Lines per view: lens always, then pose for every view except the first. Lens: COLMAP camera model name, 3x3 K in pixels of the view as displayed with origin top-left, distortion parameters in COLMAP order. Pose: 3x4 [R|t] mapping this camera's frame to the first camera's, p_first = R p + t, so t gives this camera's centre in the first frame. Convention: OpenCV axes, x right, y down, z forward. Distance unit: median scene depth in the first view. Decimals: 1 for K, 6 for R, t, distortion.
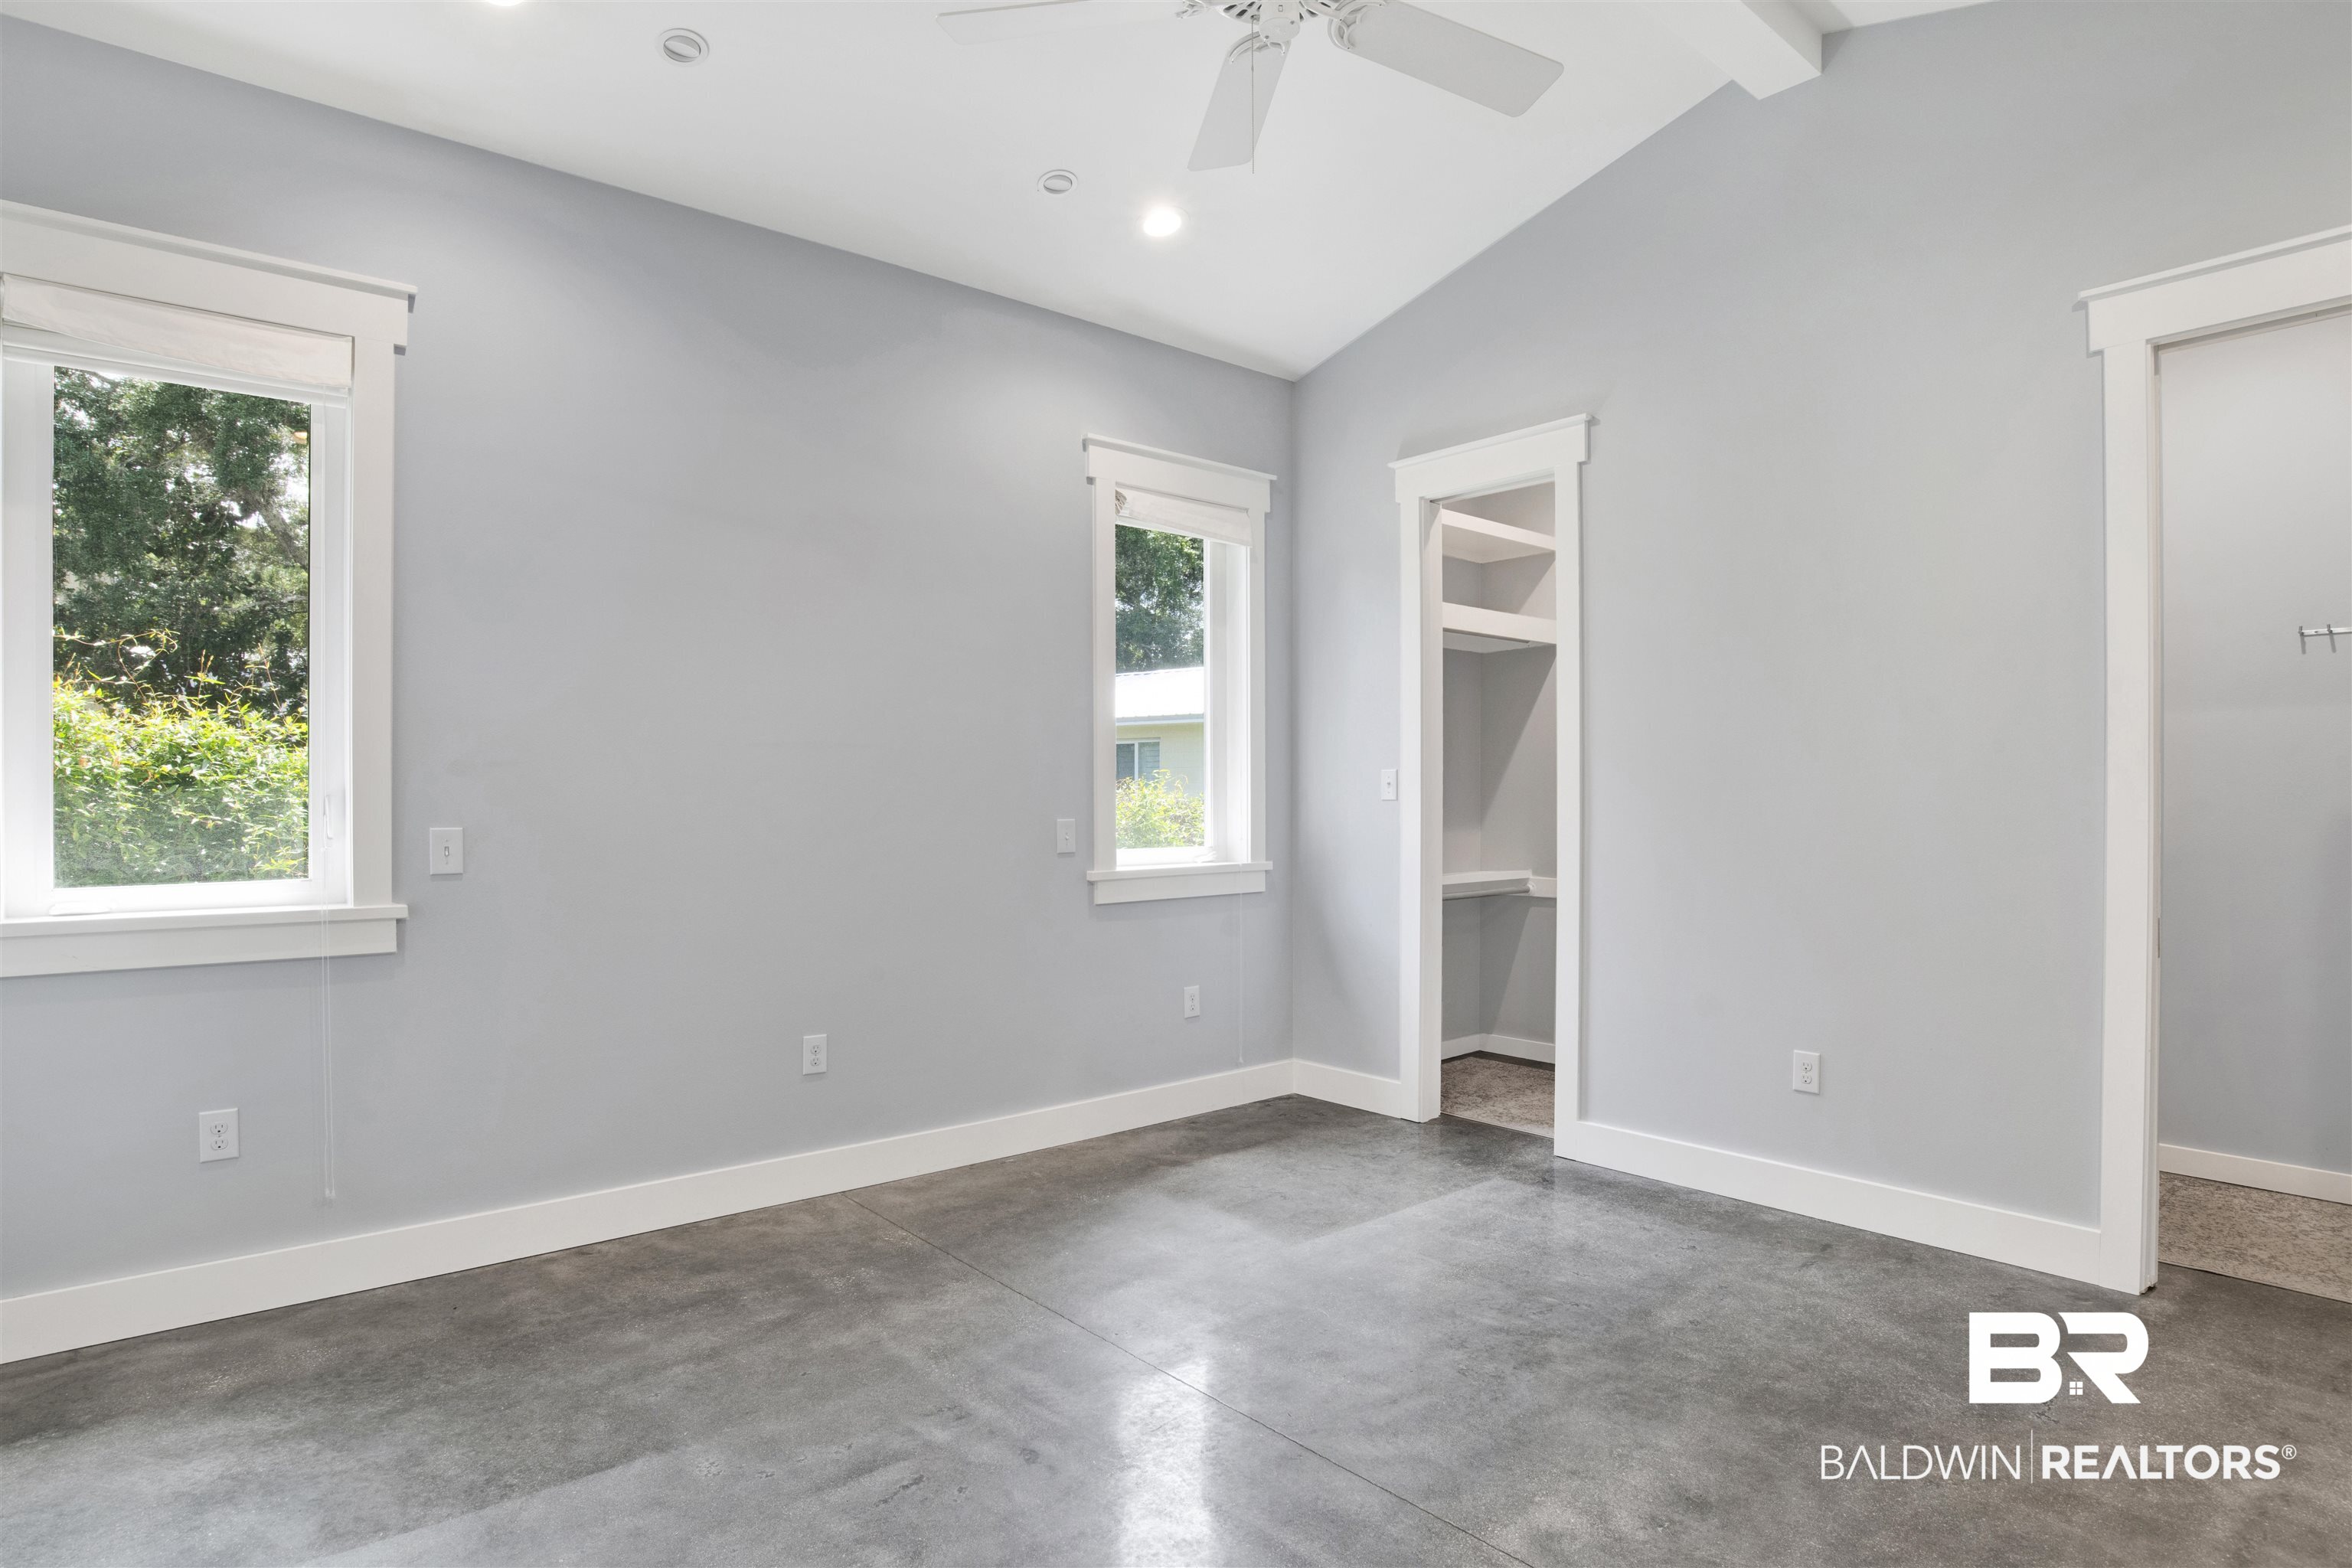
lens RADIAL K [[1253.8, 0, 1181.5], [0, 1253.8, 789.6], [0, 0, 1]] dist [-0.058616, 0.007200]
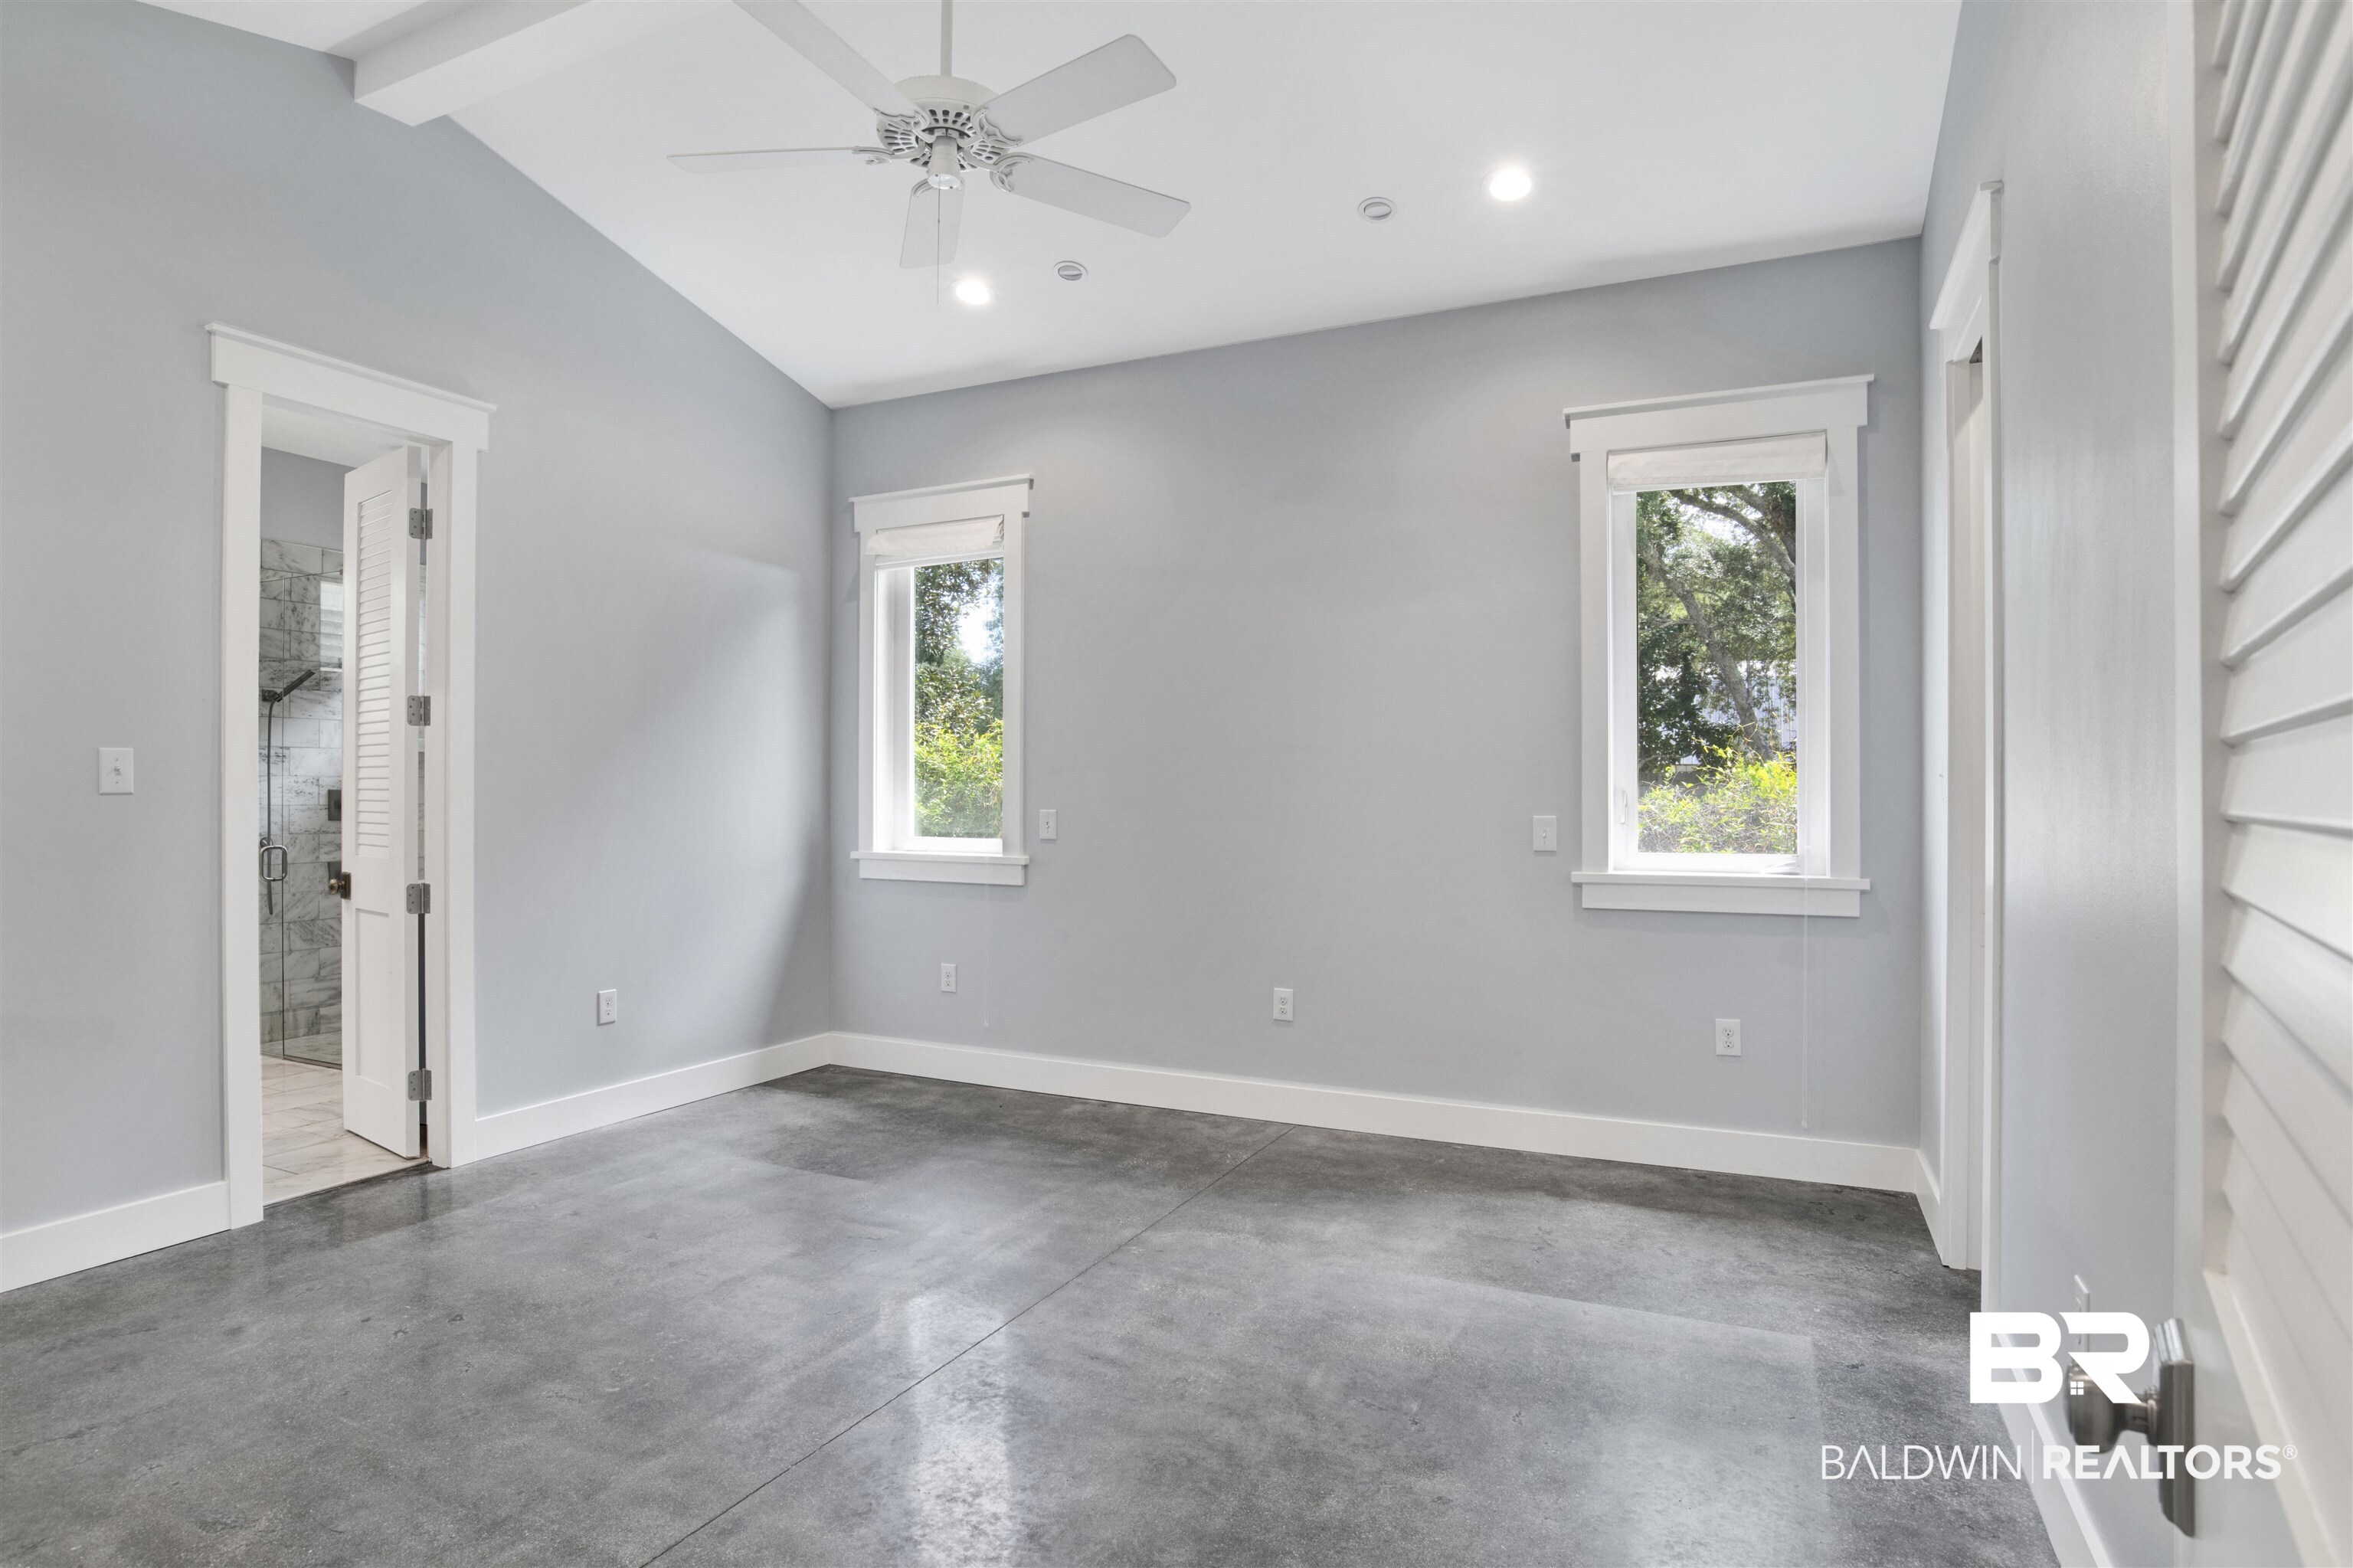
lens RADIAL K [[1254.4, 0, 1199.3], [0, 1254.4, 771.3], [0, 0, 1]] dist [-0.058616, 0.007200]
pose [[0.416774, -0.011475, -0.908938, 0.830519], [-0.000730, 0.999916, -0.012958, 0.002212], [0.909010, 0.006064, 0.416731, 0.443686]]
